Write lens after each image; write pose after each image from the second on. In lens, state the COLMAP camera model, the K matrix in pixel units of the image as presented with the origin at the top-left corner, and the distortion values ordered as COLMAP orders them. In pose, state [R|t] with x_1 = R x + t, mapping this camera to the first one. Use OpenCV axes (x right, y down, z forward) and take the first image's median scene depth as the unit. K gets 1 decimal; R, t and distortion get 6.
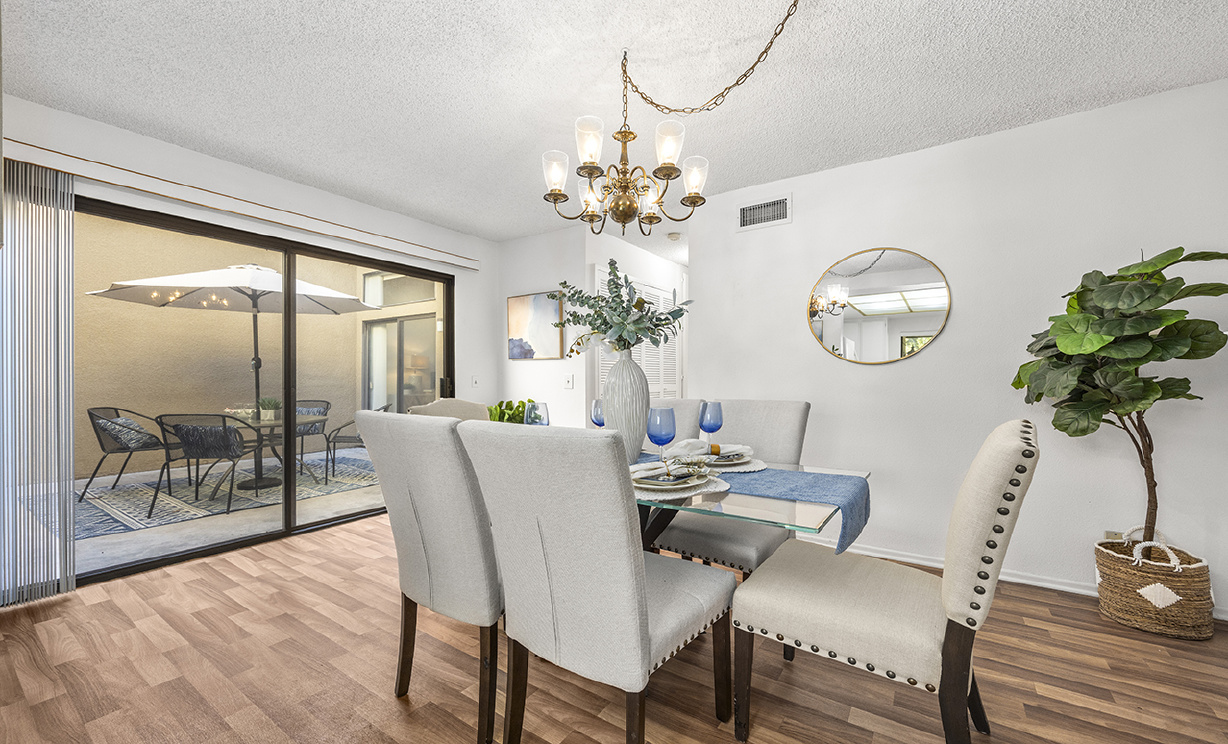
lens RADIAL K [[475.2, 0, 617.1], [0, 475.2, 403.2], [0, 0, 1]] dist [-0.000824, 0.000077]
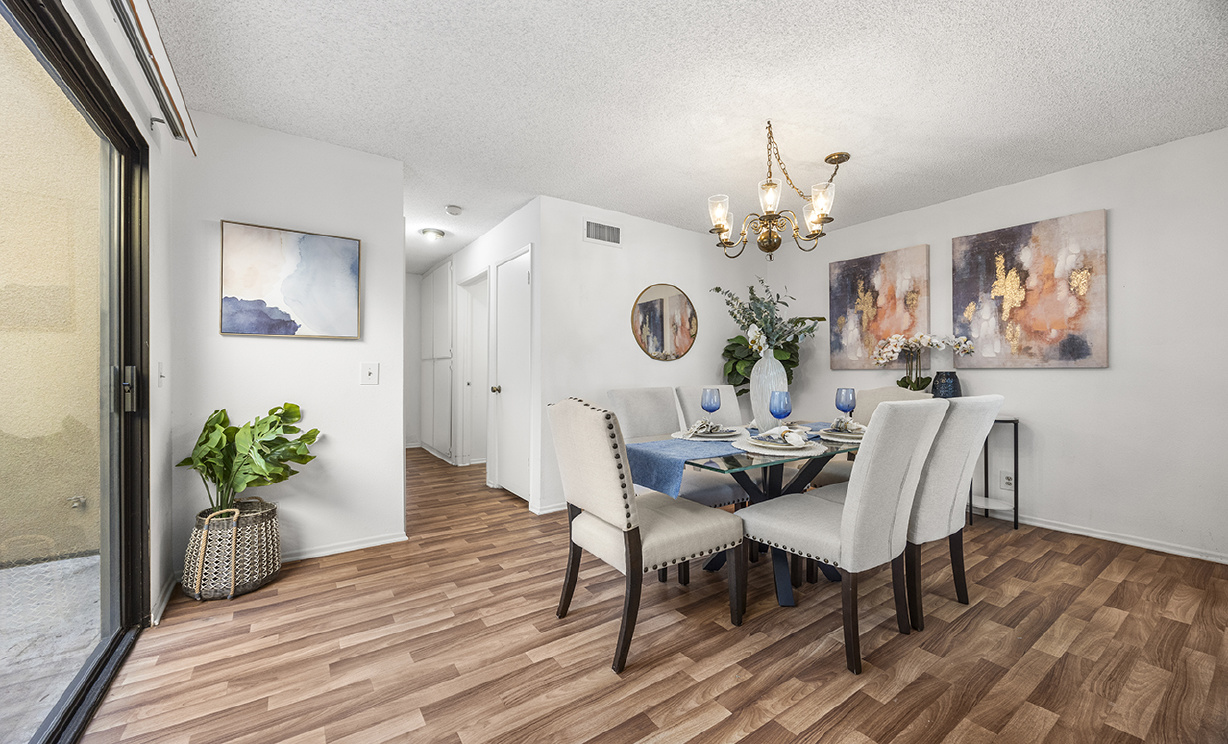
lens RADIAL K [[476.7, 0, 610.0], [0, 476.7, 365.5], [0, 0, 1]] dist [-0.002542, -0.000366]
pose [[0.368533, 0.006451, 0.929592, -0.817926], [0.050121, 0.998384, -0.026799, -0.025521], [-0.928263, 0.056469, 0.367613, 0.548017]]
